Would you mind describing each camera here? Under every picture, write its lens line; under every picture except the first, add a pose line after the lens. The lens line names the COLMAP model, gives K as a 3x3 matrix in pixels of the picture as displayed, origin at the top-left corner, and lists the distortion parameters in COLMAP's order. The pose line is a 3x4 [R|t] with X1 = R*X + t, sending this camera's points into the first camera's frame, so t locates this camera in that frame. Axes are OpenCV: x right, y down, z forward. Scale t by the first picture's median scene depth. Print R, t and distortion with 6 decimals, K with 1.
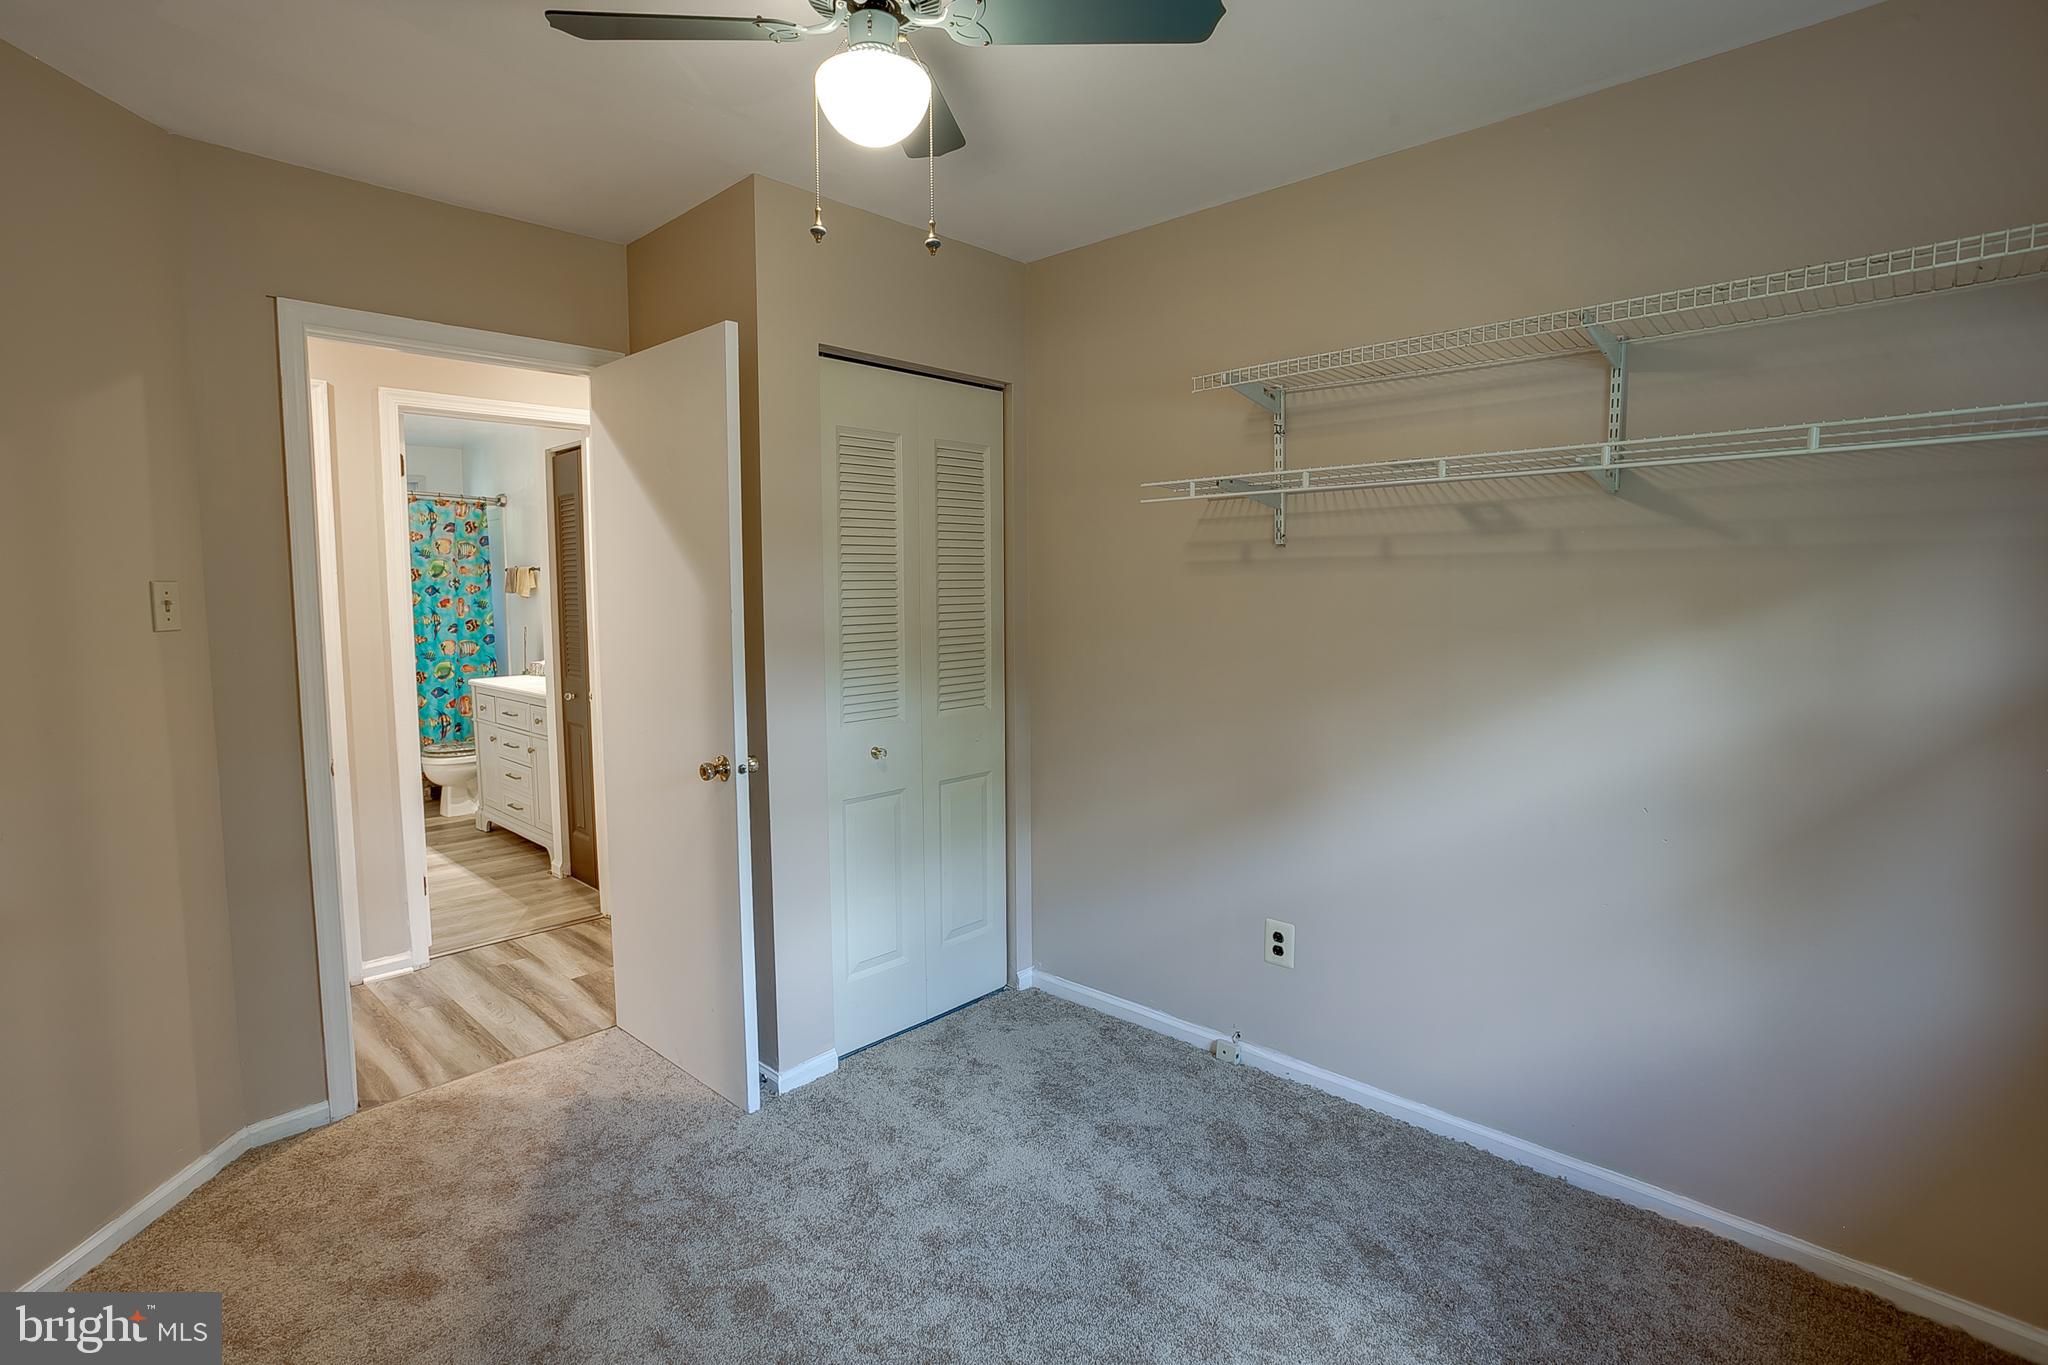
lens RADIAL K [[974.4, 0, 994.8], [0, 974.4, 668.5], [0, 0, 1]] dist [-0.048348, 0.023723]
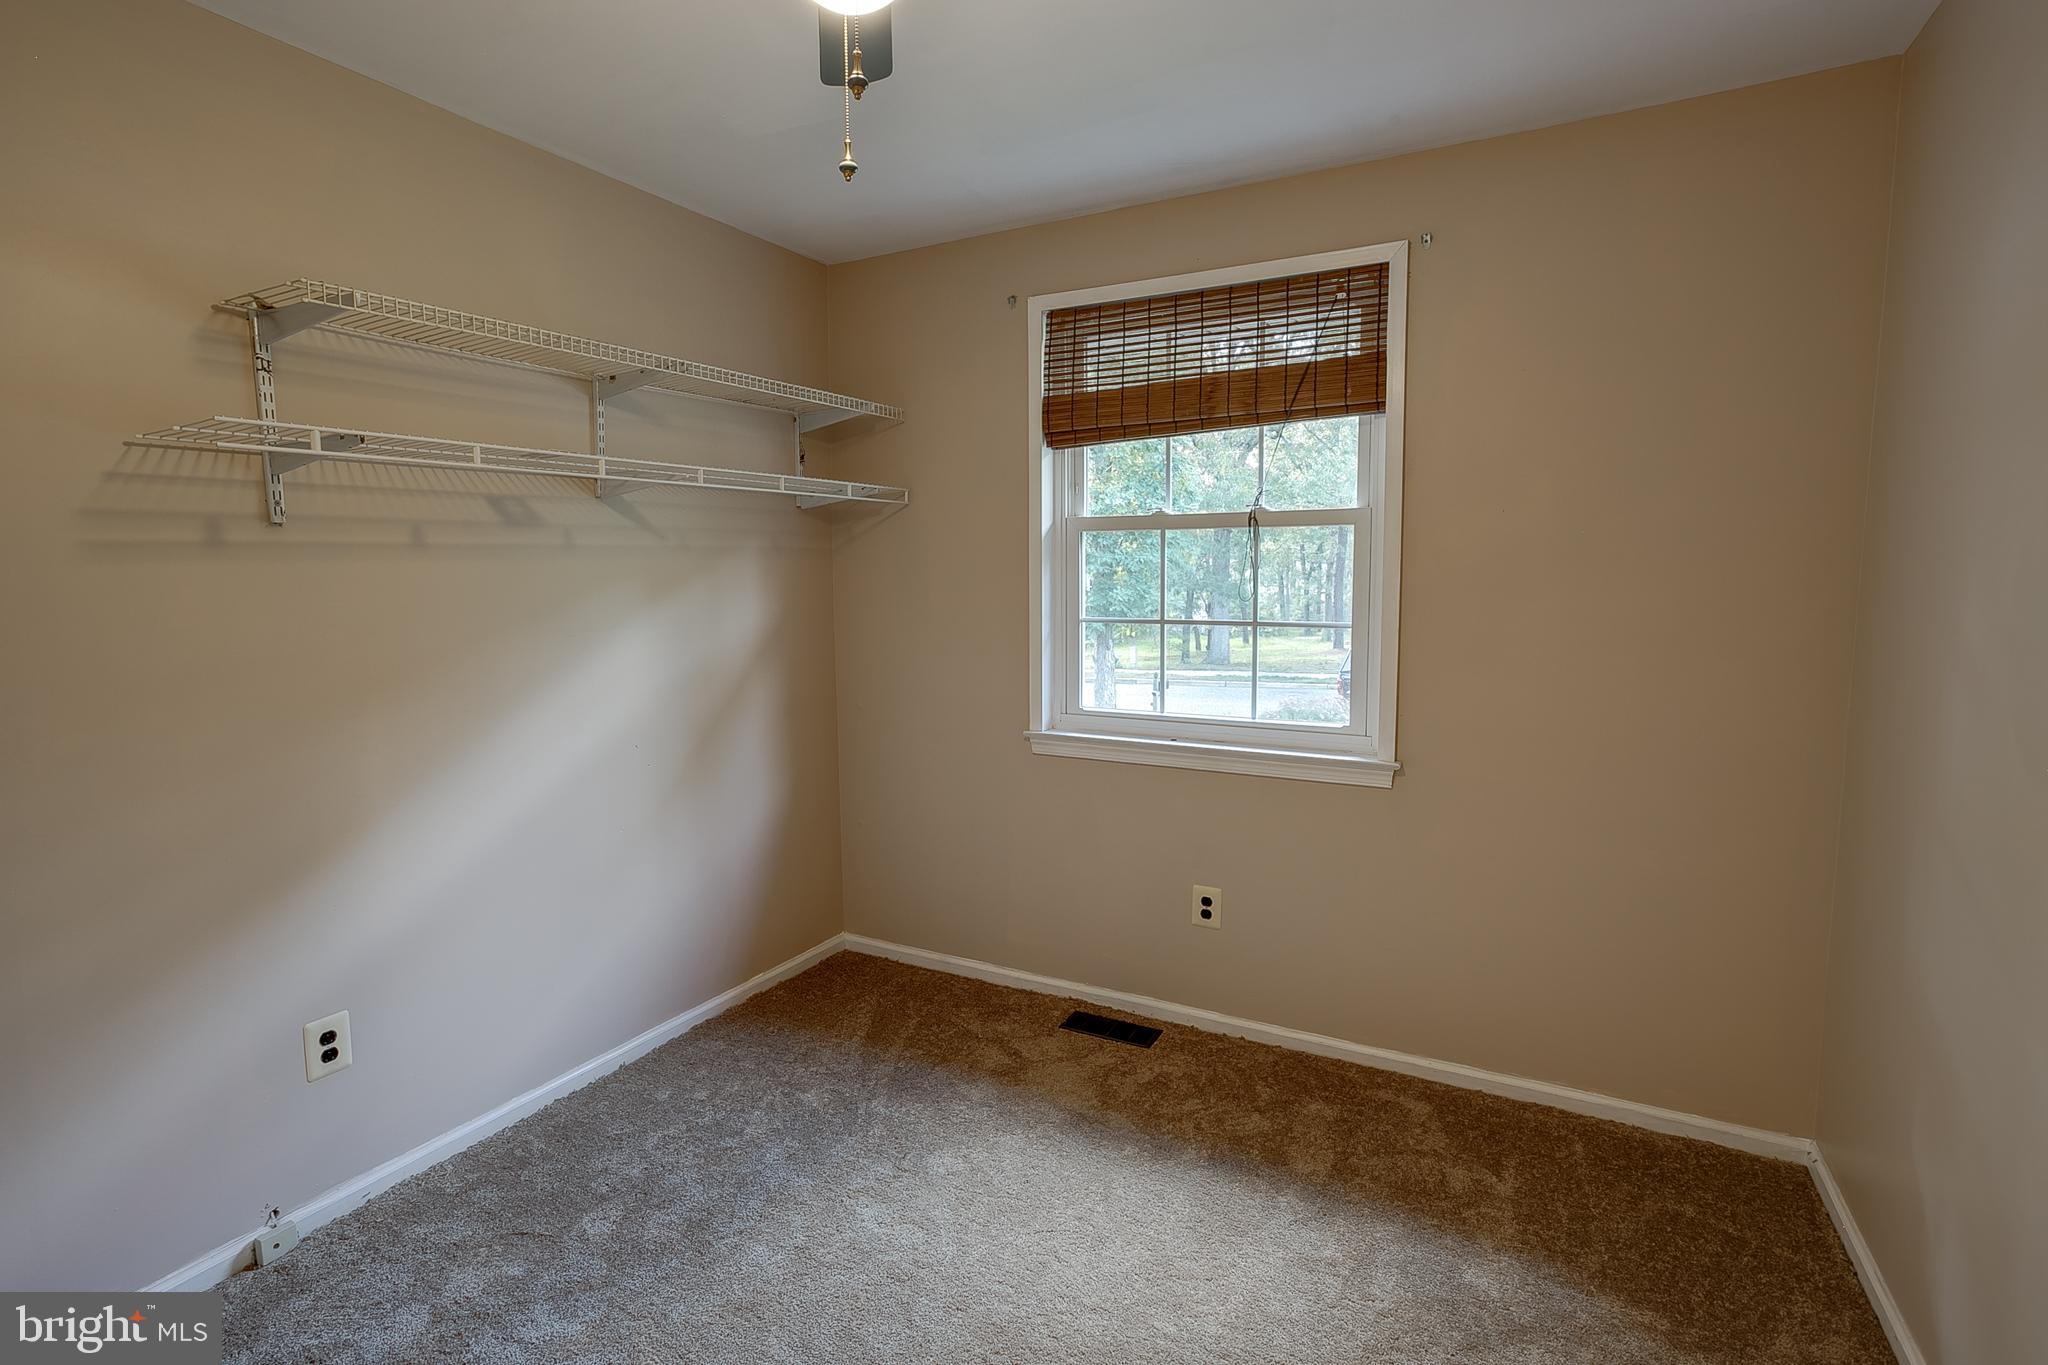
lens RADIAL K [[974.4, 0, 994.8], [0, 974.4, 668.5], [0, 0, 1]] dist [-0.048348, 0.023723]
pose [[-0.244152, -0.092607, 0.965305, -0.539998], [0.090922, 0.988859, 0.117863, -0.052461], [-0.965465, 0.116544, -0.233012, 0.635644]]
